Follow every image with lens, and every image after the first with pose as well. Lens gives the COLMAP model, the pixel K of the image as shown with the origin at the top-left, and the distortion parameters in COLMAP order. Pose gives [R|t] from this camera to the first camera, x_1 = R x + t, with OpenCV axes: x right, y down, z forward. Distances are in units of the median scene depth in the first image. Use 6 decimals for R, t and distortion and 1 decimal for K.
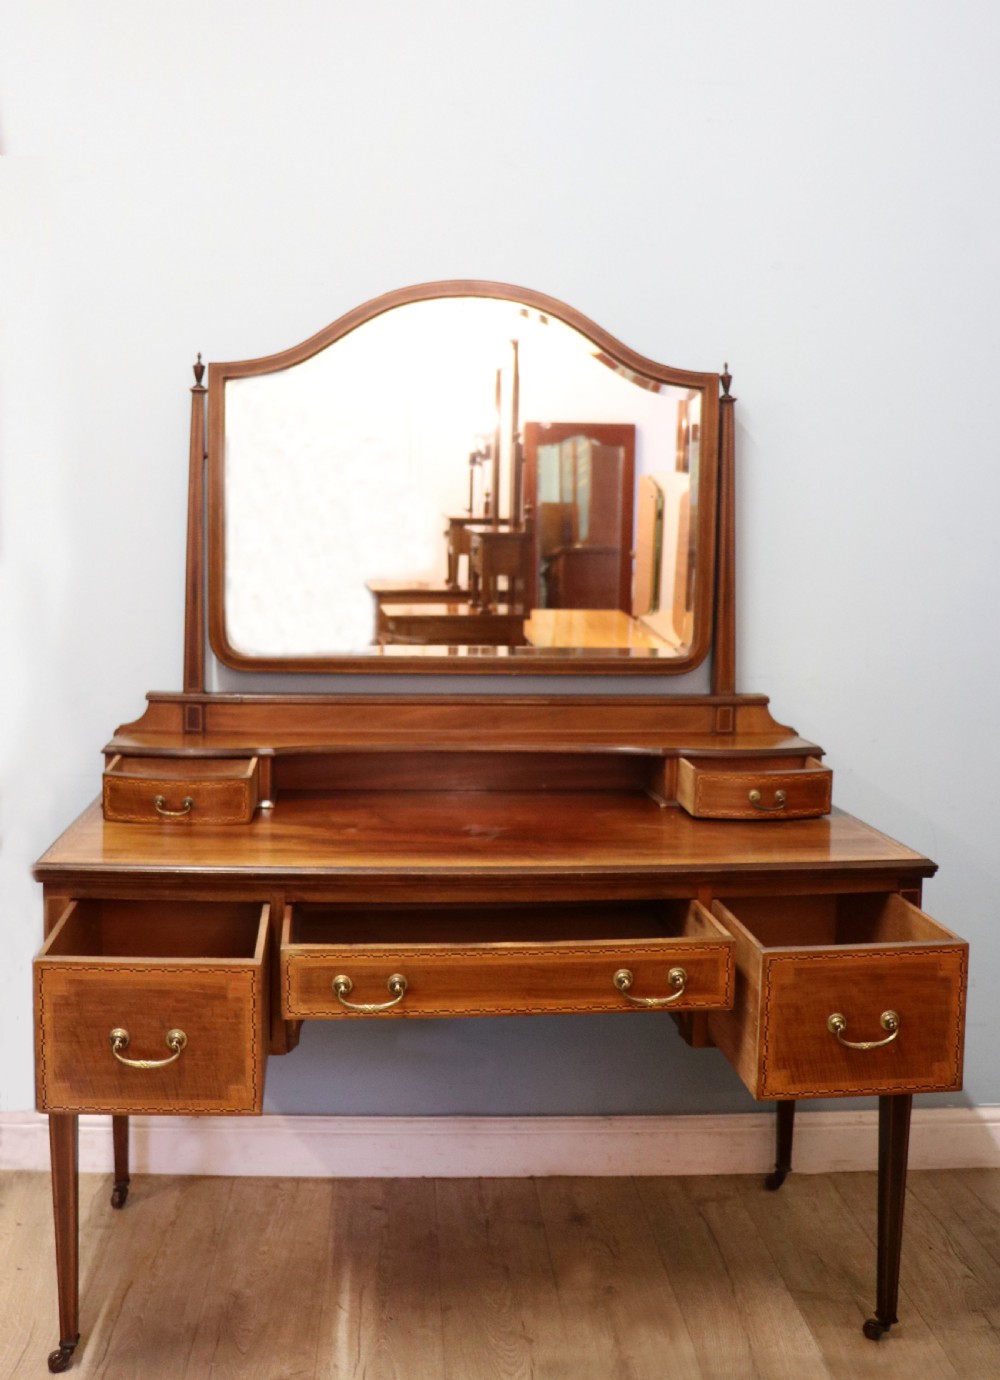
lens RADIAL K [[1358.9, 0, 435.7], [0, 1358.9, 611.4], [0, 0, 1]] dist [-0.126491, 0.000000]
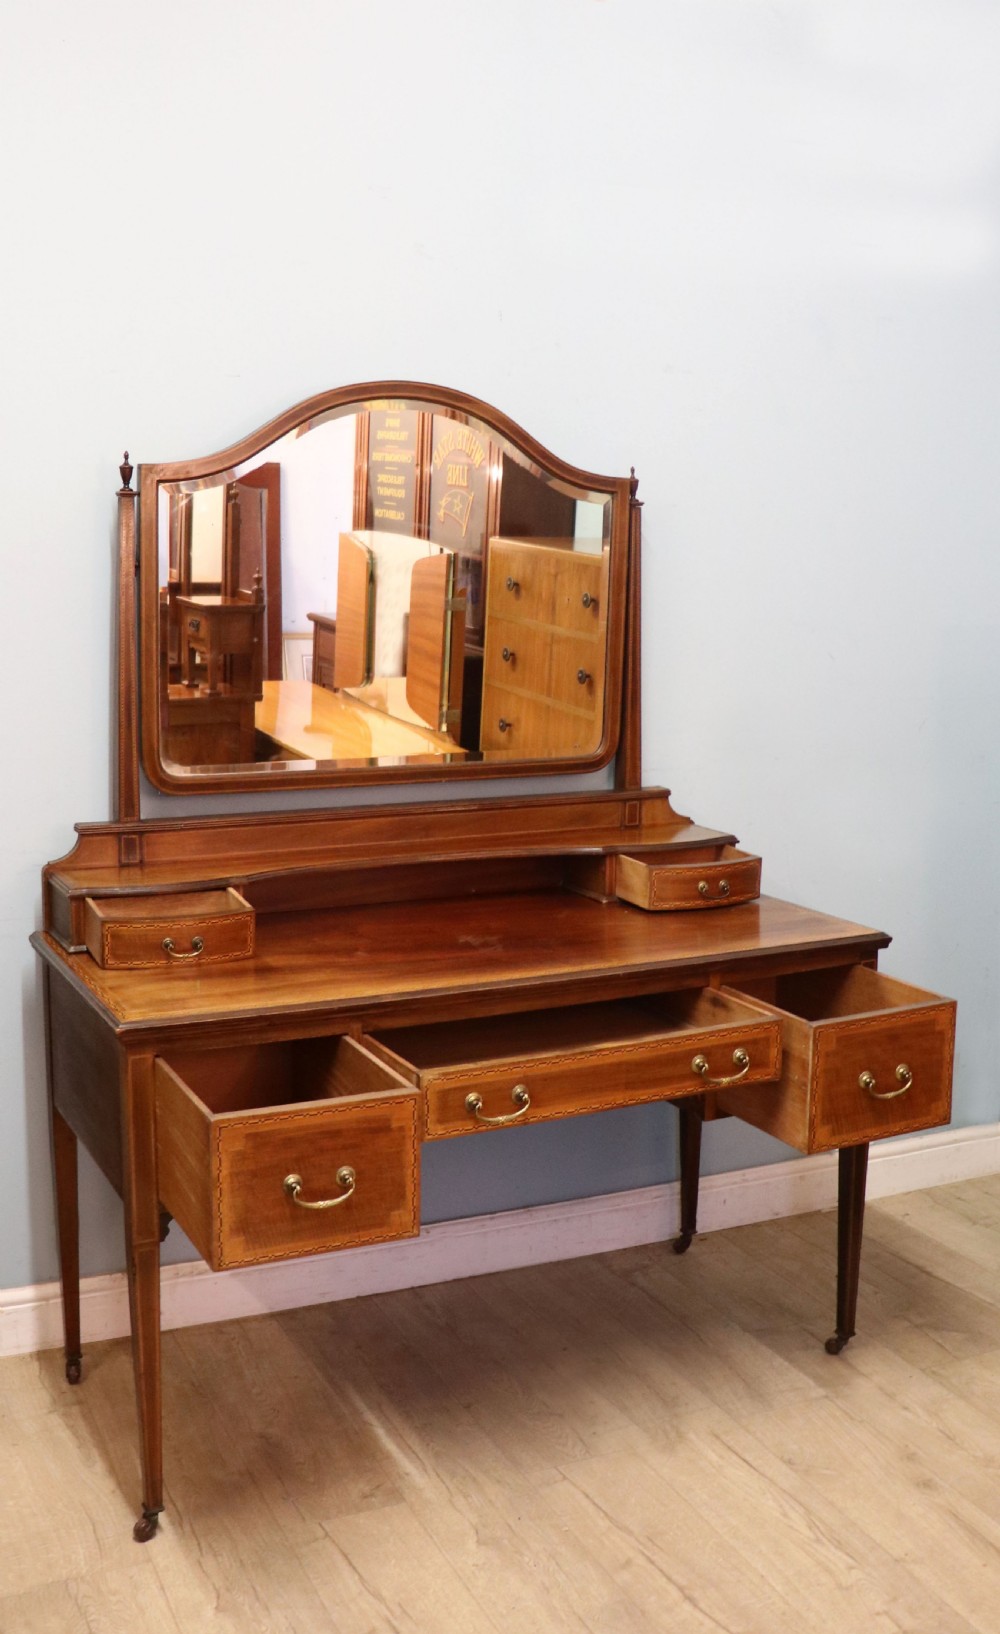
lens RADIAL K [[1633.7, 0, 510.1], [0, 1633.7, 767.2], [0, 0, 1]] dist [-0.147459, 0.000000]
pose [[0.918839, -0.053677, 0.390966, -0.364259], [0.023999, 0.996473, 0.080409, -0.059111], [-0.393903, -0.064500, 0.916886, -0.111249]]
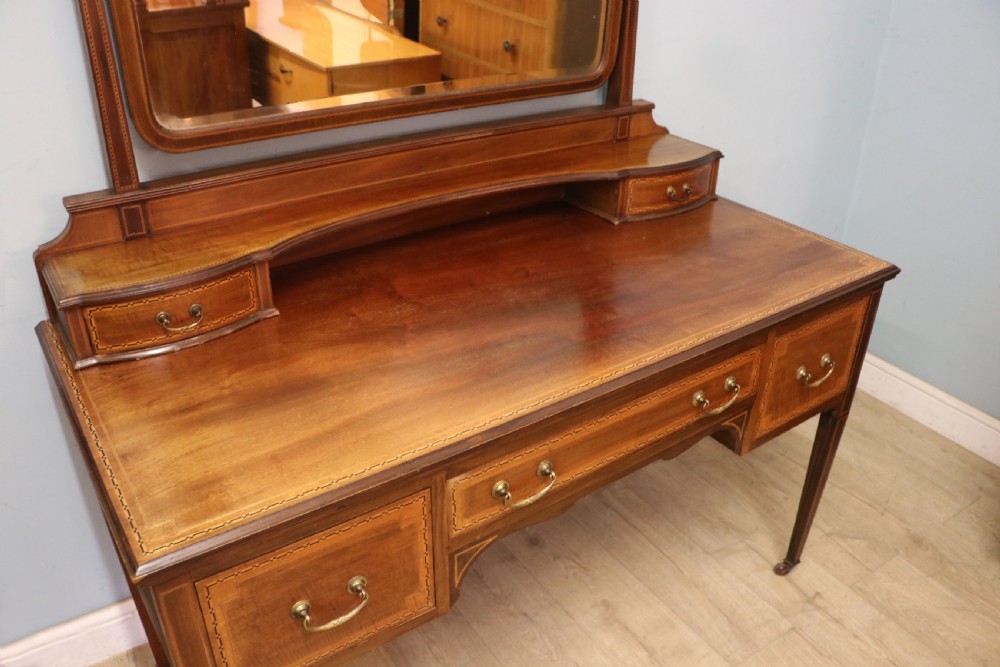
lens RADIAL K [[803.3, 0, 498.6], [0, 803.3, 349.3], [0, 0, 1]] dist [-0.160164, 0.068937]
pose [[0.852346, -0.258484, 0.454635, -0.220127], [0.020586, 0.885227, 0.464703, -0.064291], [-0.522573, -0.386729, 0.759841, 0.492197]]
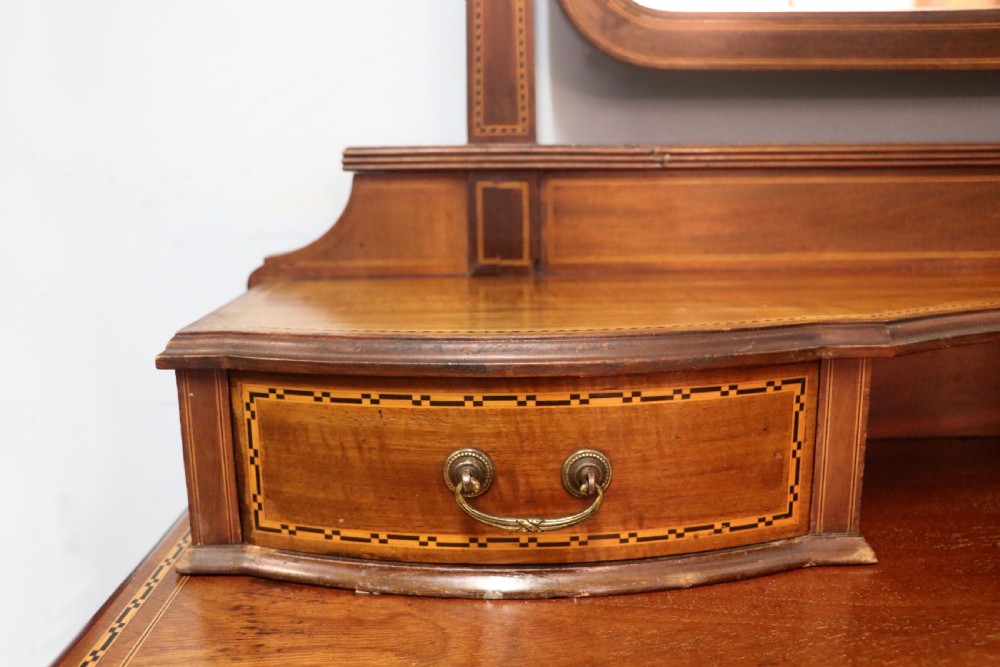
lens RADIAL K [[918.9, 0, 503.0], [0, 918.9, 333.6], [0, 0, 1]] dist [-0.135312, 0.043077]
pose [[0.997960, -0.017833, -0.061294, -0.164036], [0.026312, 0.989739, 0.140441, 0.072723], [0.058160, -0.141767, 0.988190, 0.779246]]
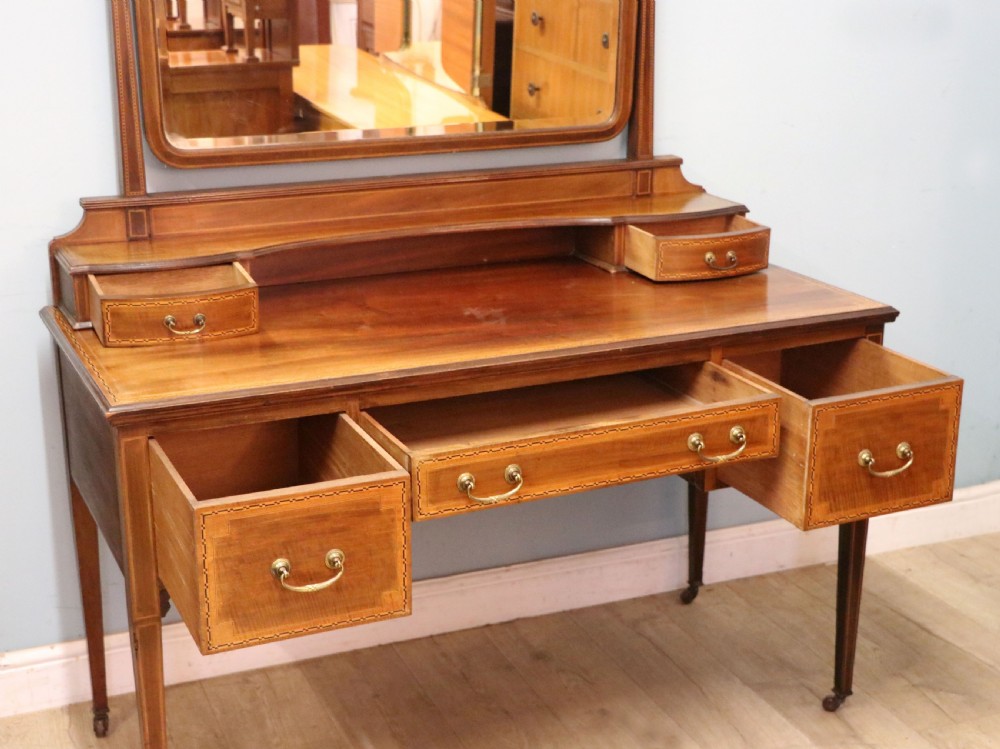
lens RADIAL K [[1461.1, 0, 505.6], [0, 1461.1, 394.5], [0, 0, 1]] dist [0.019793, 0.000000]
pose [[0.934151, -0.121442, 0.335581, -0.289924], [0.031451, 0.964677, 0.261552, -0.062230], [-0.355490, -0.233775, 0.904973, -0.027021]]
